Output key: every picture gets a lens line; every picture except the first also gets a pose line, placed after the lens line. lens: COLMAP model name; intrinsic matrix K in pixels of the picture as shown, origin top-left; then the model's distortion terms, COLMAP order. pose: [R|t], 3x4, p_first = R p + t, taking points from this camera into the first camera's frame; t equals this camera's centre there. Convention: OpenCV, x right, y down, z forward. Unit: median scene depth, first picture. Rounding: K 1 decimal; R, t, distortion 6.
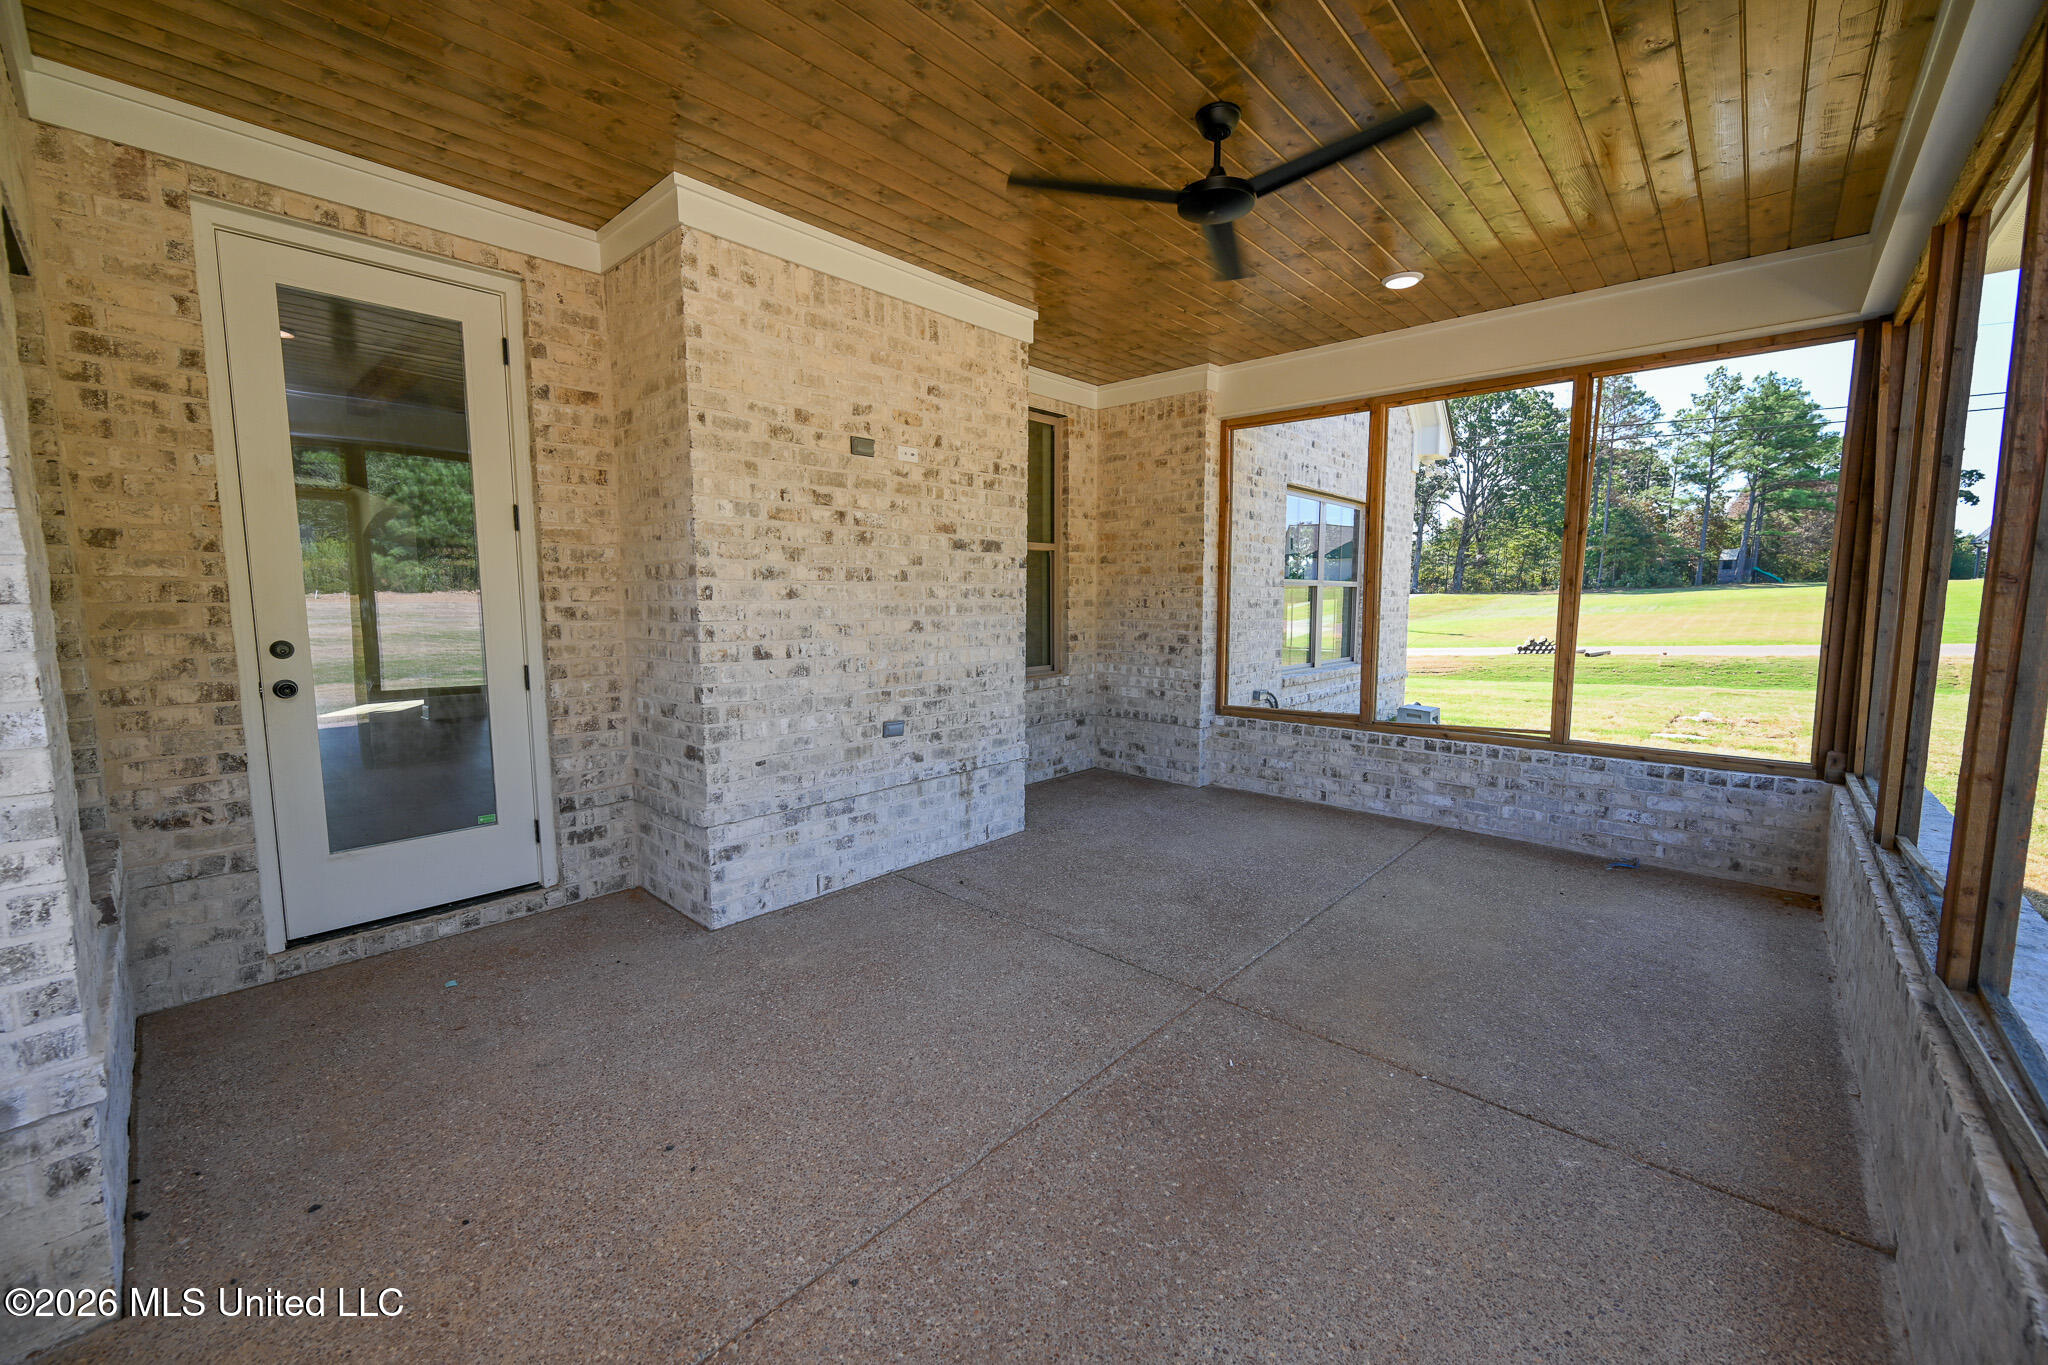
lens RADIAL K [[804.4, 0, 1030.2], [0, 804.4, 678.2], [0, 0, 1]] dist [-0.001785, 0.000241]
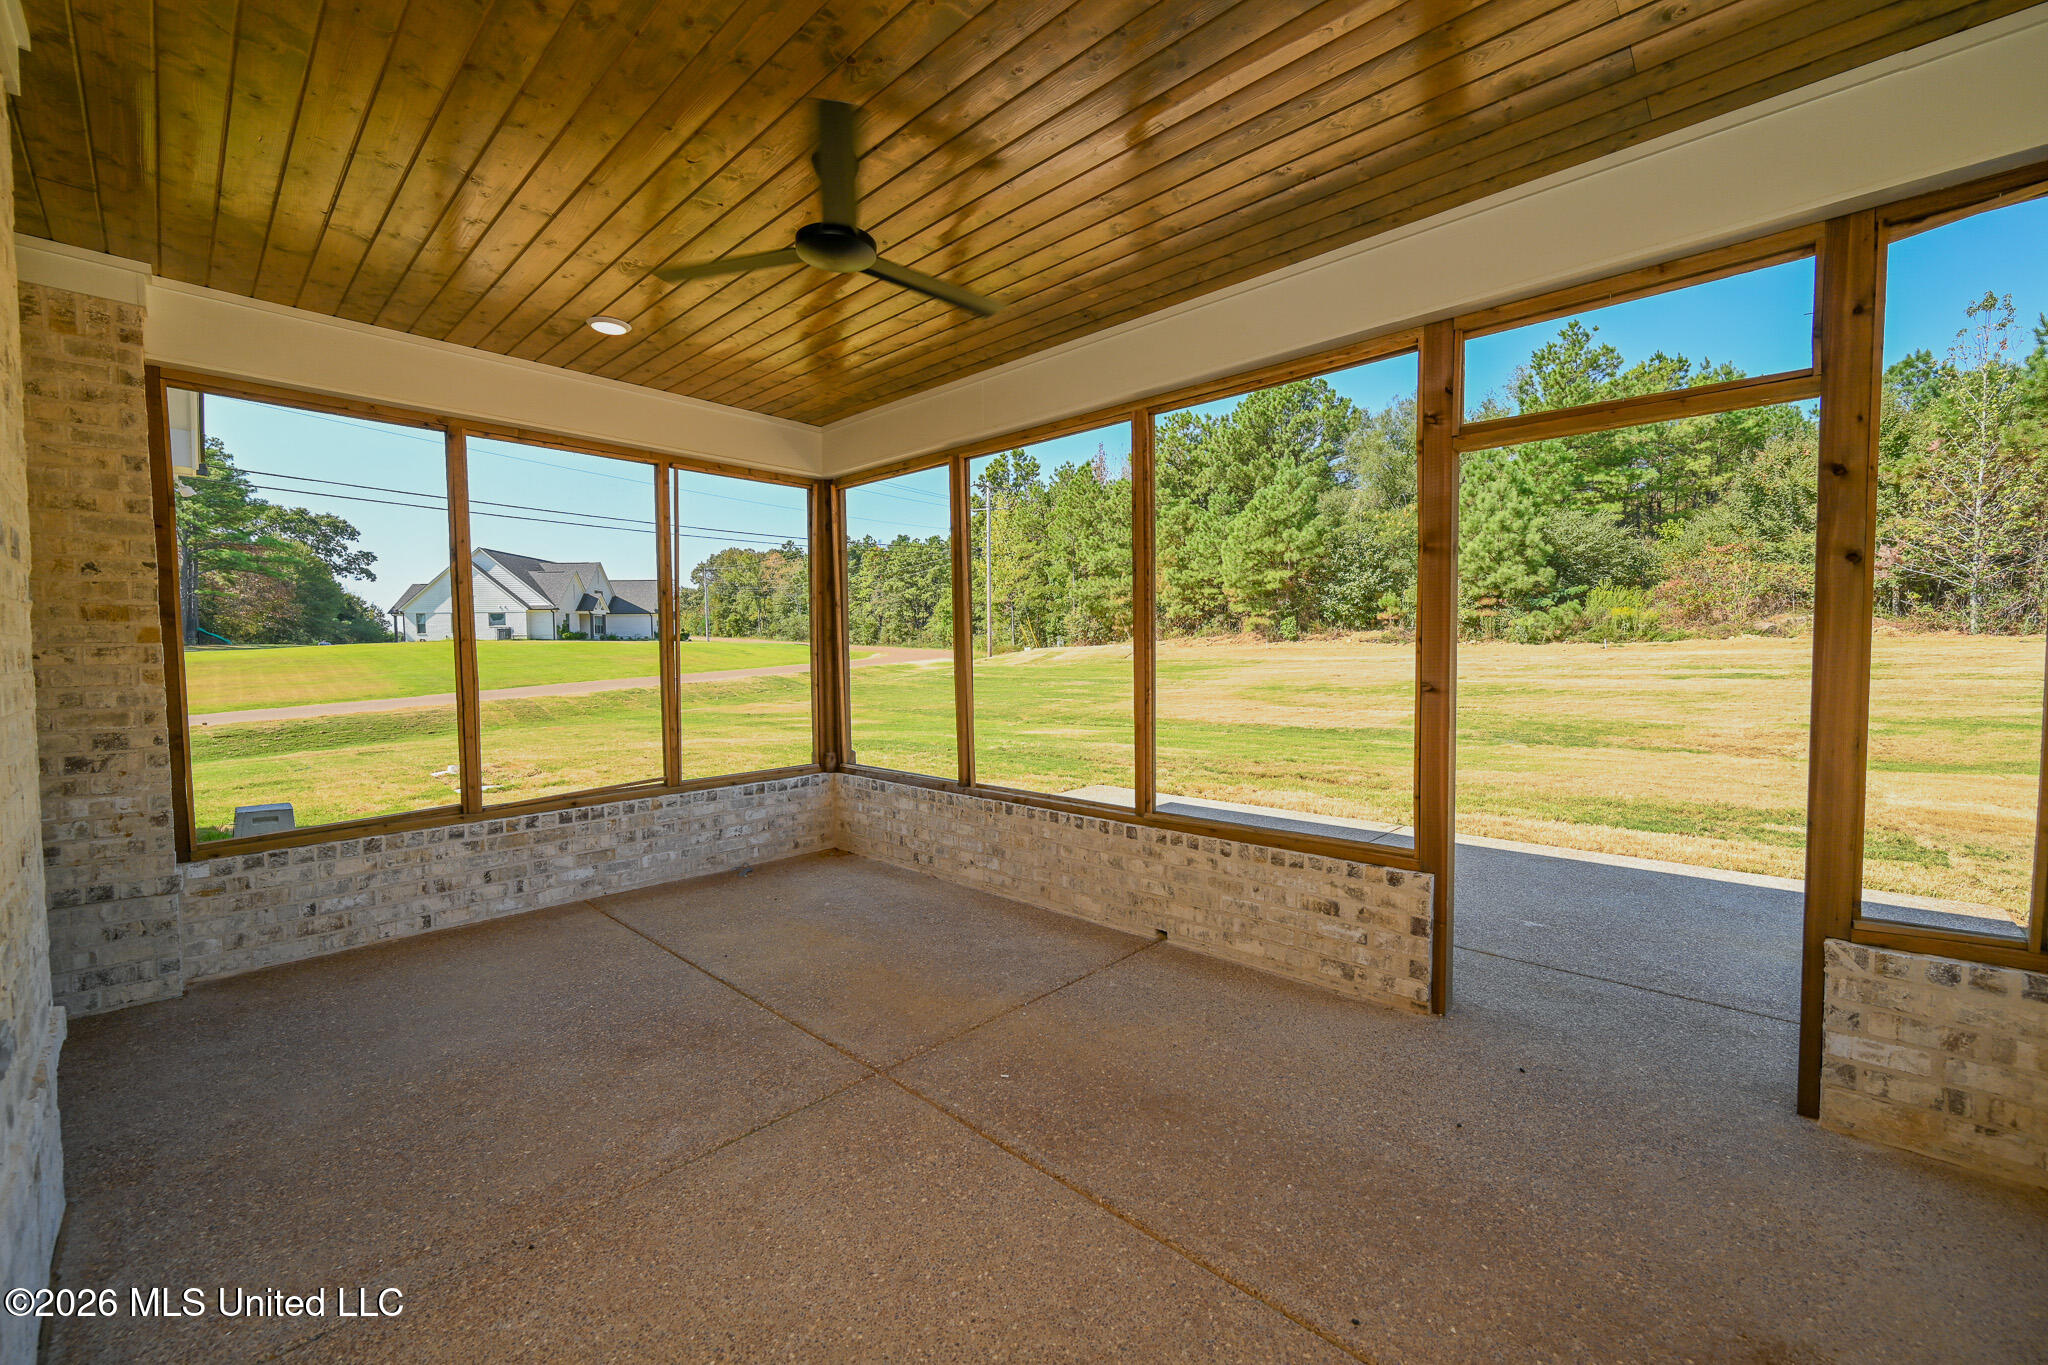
lens RADIAL K [[804.4, 0, 1026.9], [0, 804.4, 677.8], [0, 0, 1]] dist [-0.001785, 0.000241]
pose [[0.010234, -0.036234, 0.999291, -0.413578], [0.113211, 0.992960, 0.034845, -0.047827], [-0.993518, 0.112774, 0.014264, 0.446918]]
